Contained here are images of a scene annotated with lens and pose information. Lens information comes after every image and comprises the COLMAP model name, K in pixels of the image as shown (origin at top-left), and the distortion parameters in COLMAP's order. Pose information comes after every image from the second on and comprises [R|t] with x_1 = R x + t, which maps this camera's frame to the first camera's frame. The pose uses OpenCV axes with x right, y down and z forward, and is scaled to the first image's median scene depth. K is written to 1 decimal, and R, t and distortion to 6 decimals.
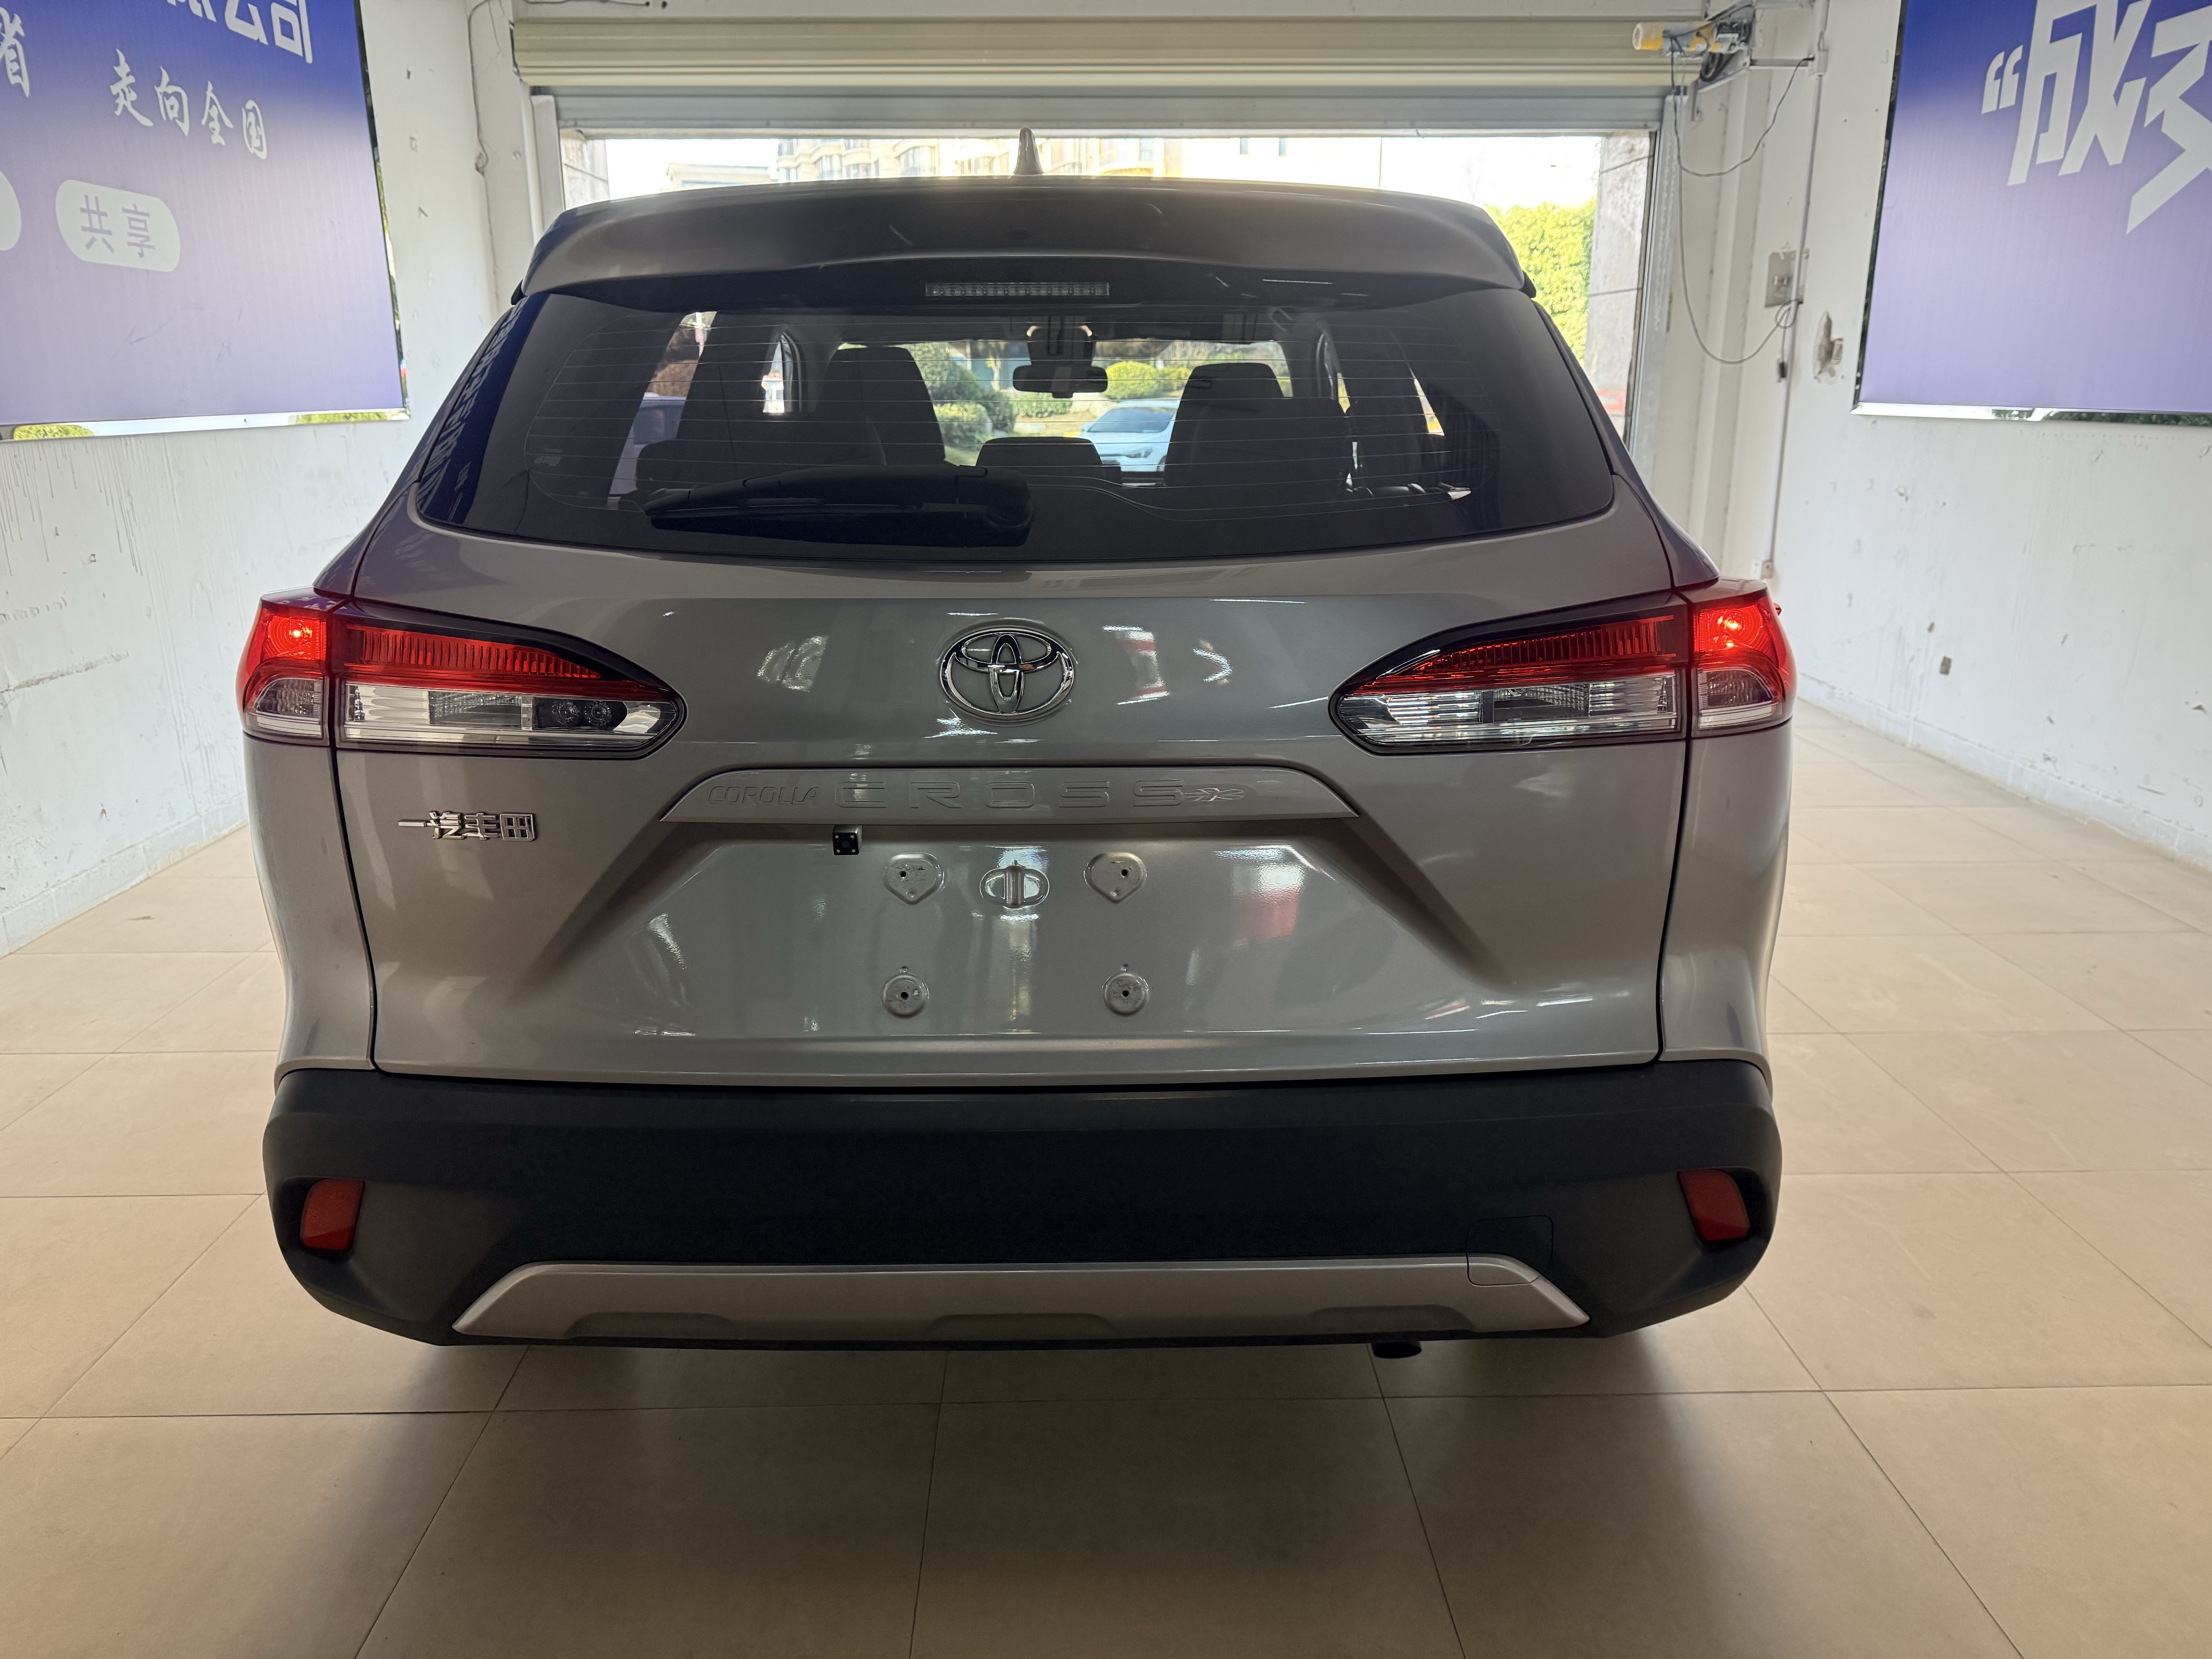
lens RADIAL K [[1574.6, 0, 1093.2], [0, 1574.6, 841.6], [0, 0, 1]] dist [0.003284, -0.011390]
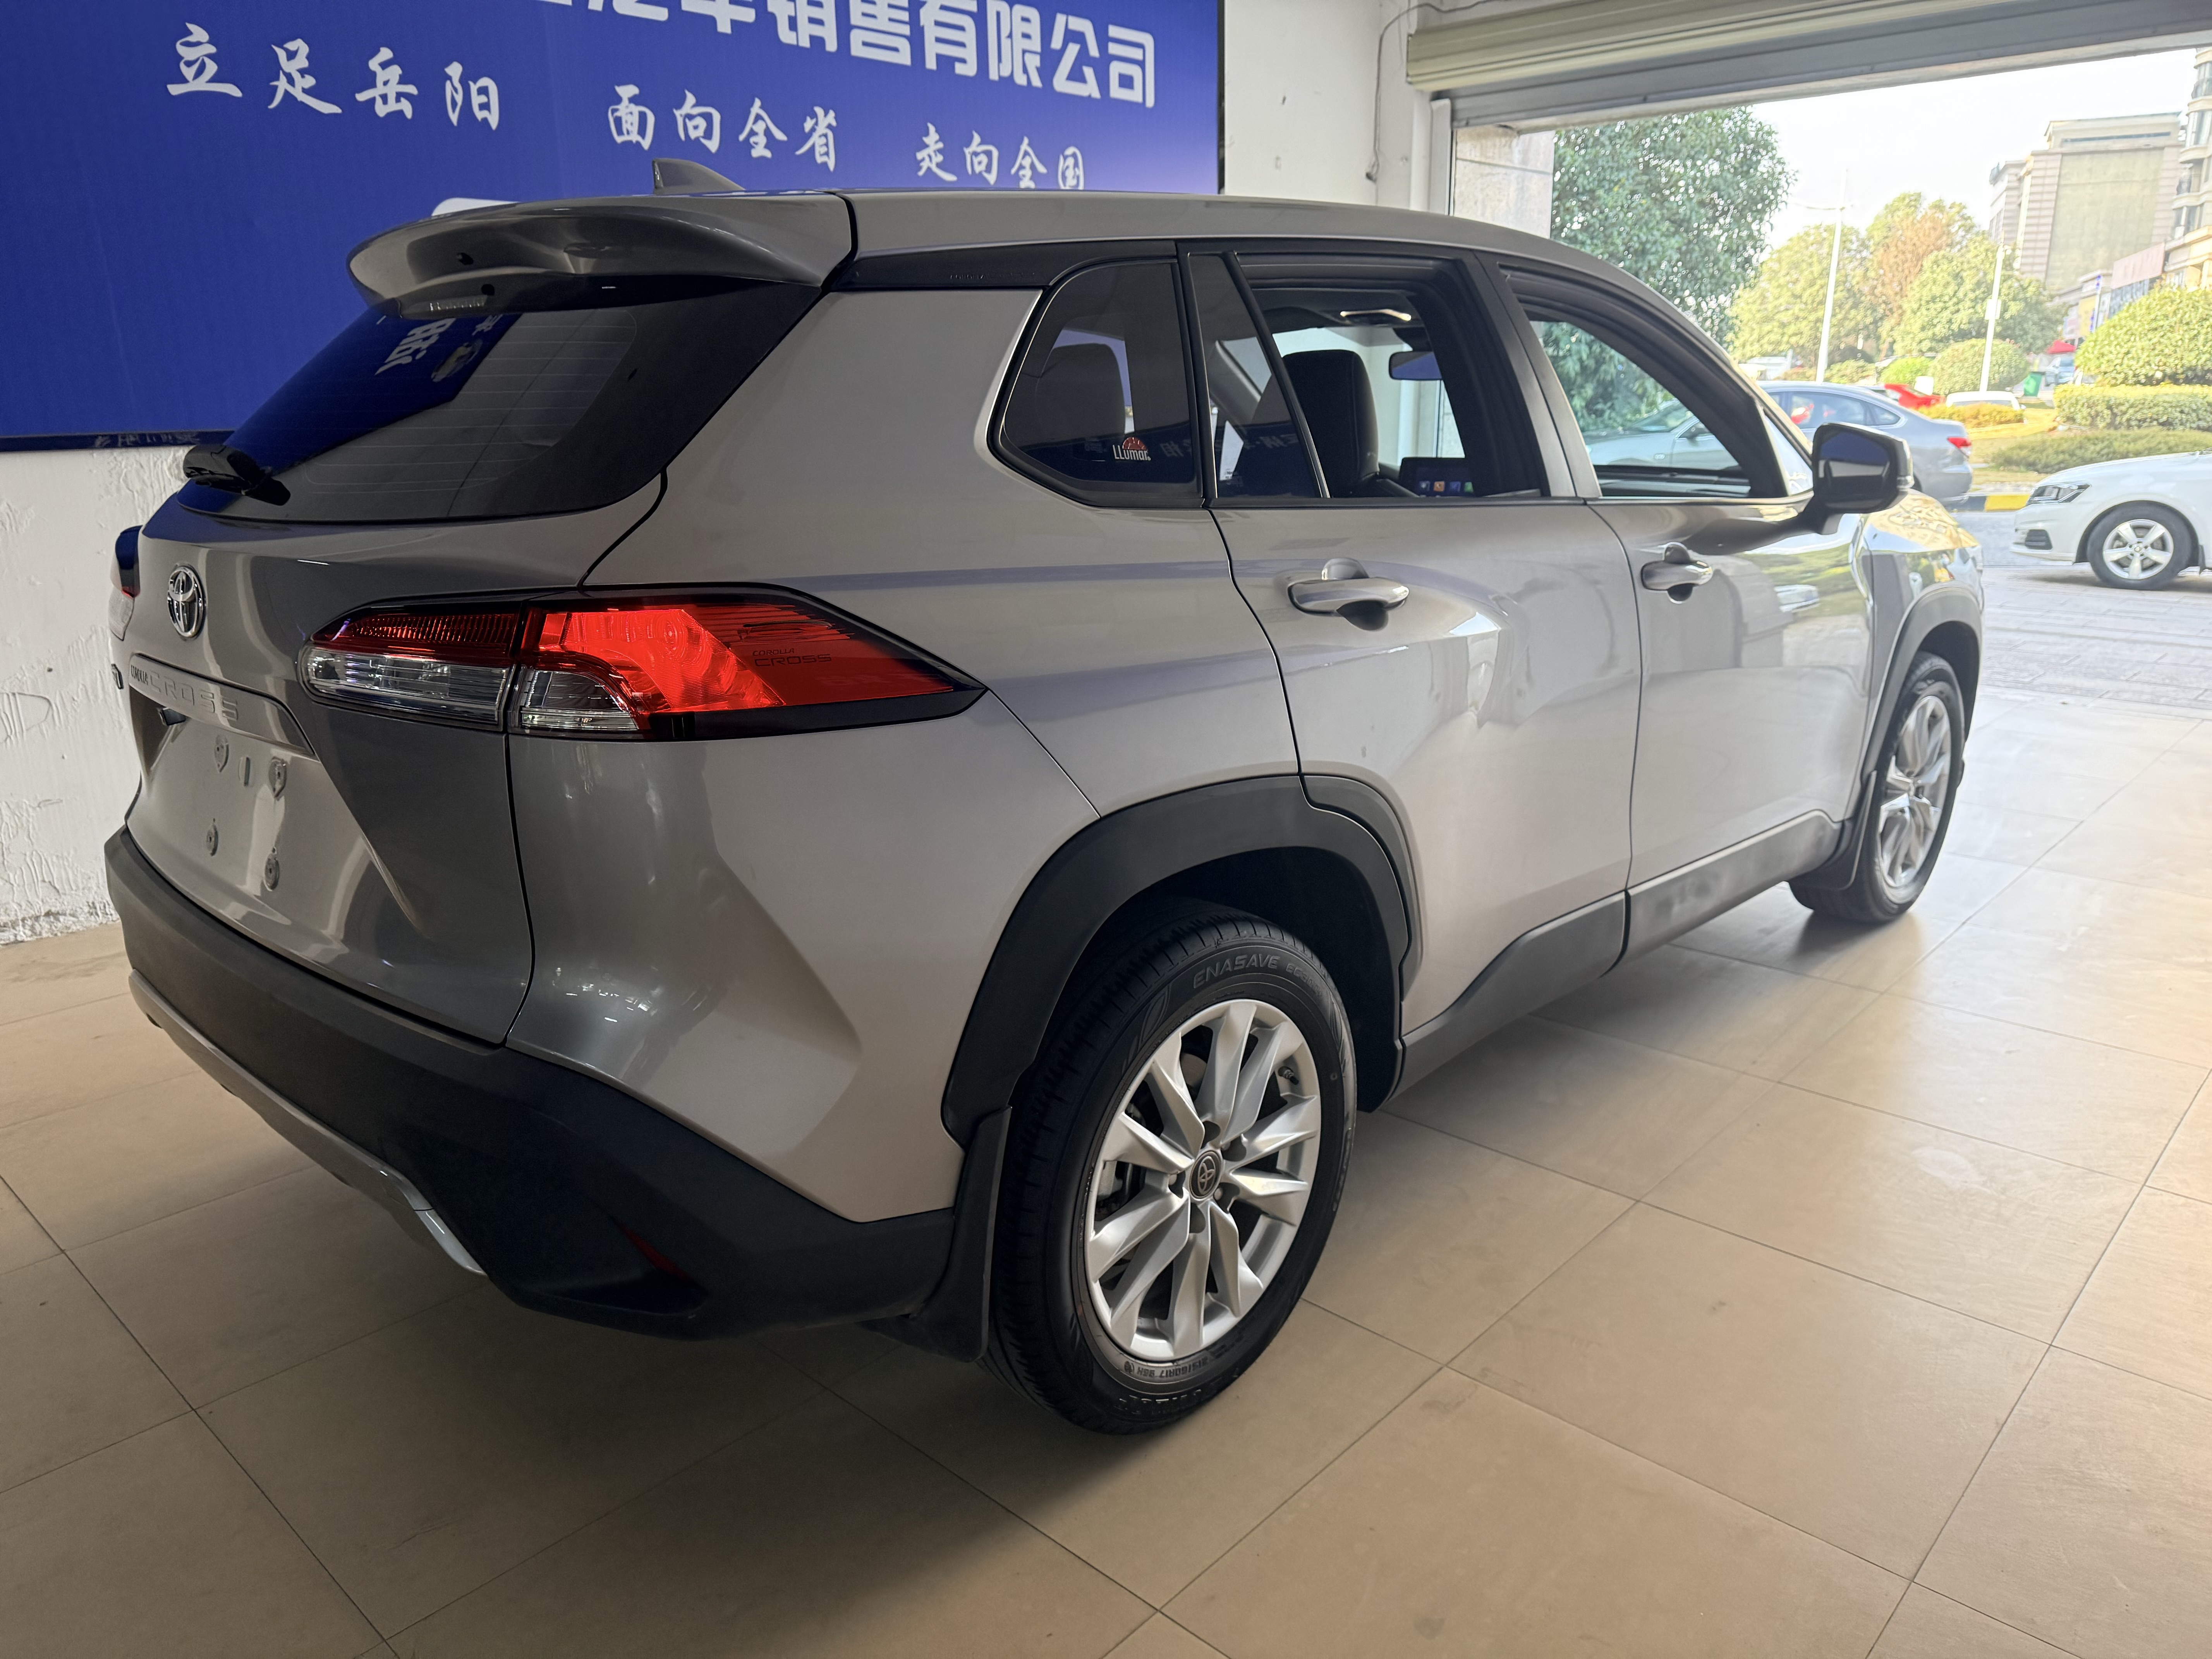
lens RADIAL K [[1574.6, 0, 1117.4], [0, 1574.6, 822.4], [0, 0, 1]] dist [0.003284, -0.011390]
pose [[0.733708, 0.168162, -0.658327, 0.234301], [-0.170534, 0.983452, 0.061152, -0.024802], [0.657717, 0.067399, 0.750244, 0.091878]]
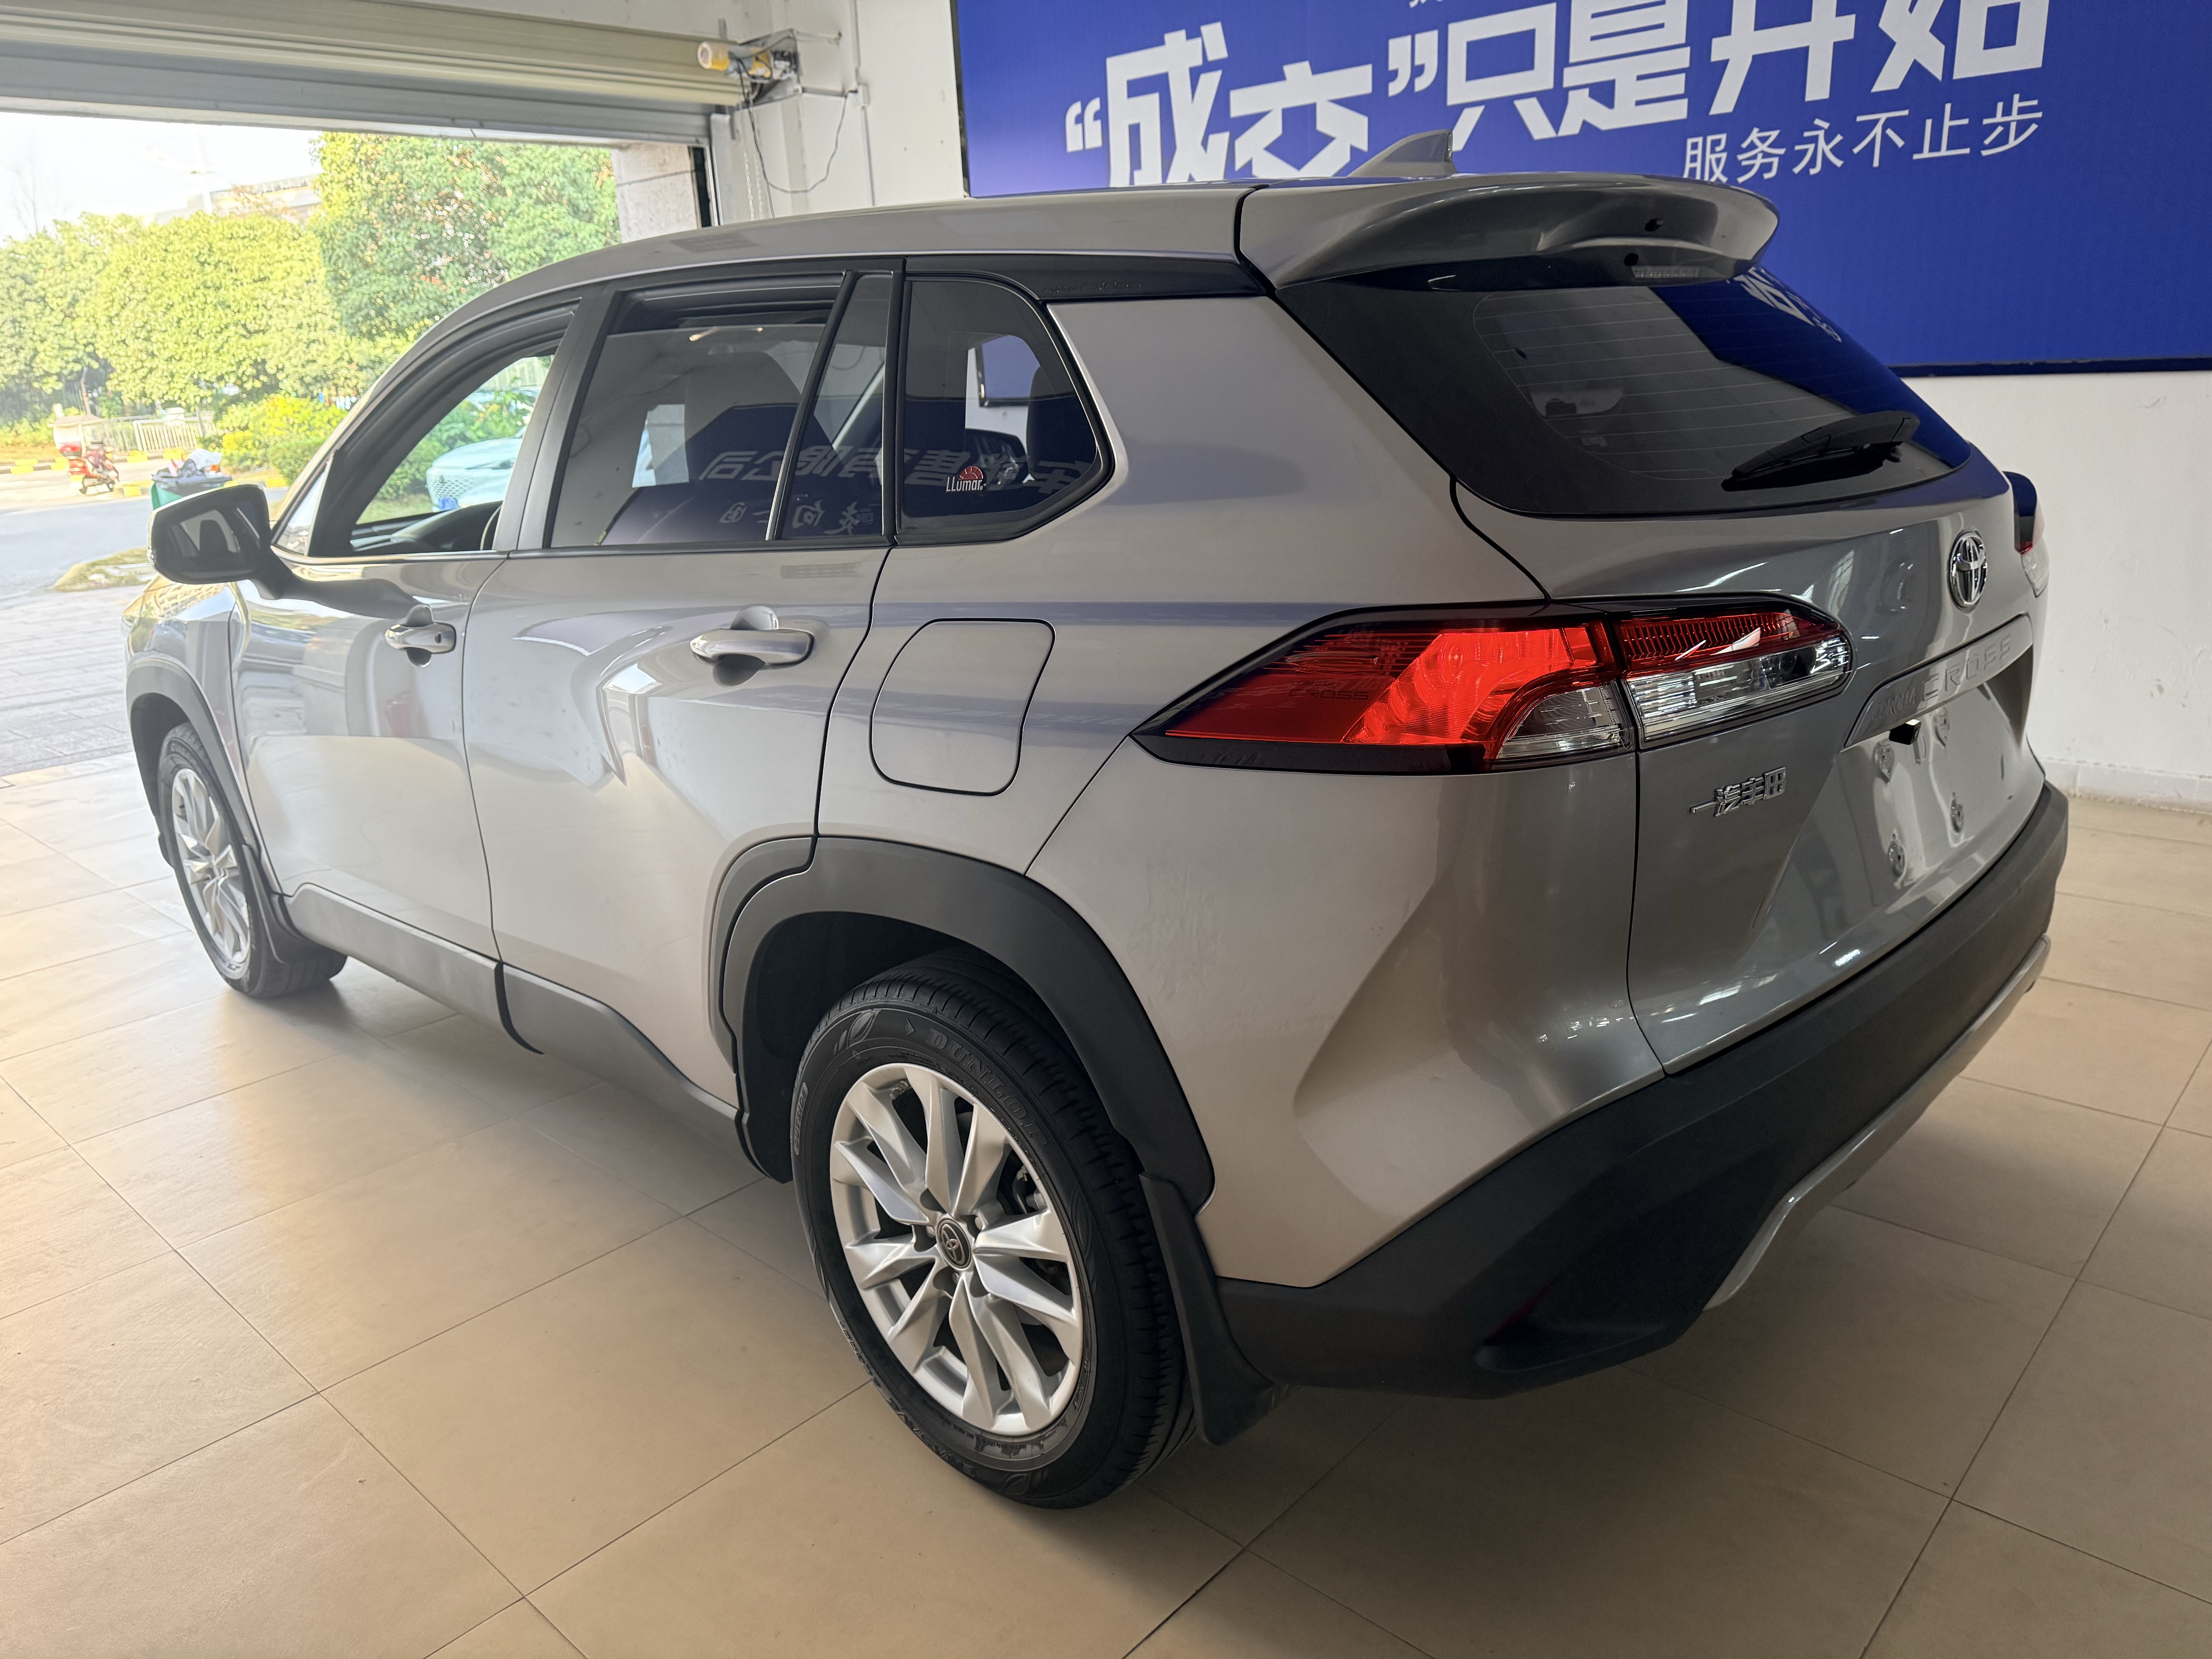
lens RADIAL K [[1574.6, 0, 1120.6], [0, 1574.6, 821.8], [0, 0, 1]] dist [0.003284, -0.011390]
pose [[0.683109, -0.234384, 0.691684, -0.511926], [0.248548, 0.965177, 0.081593, -0.081749], [-0.686721, 0.116180, 0.717577, 0.240804]]
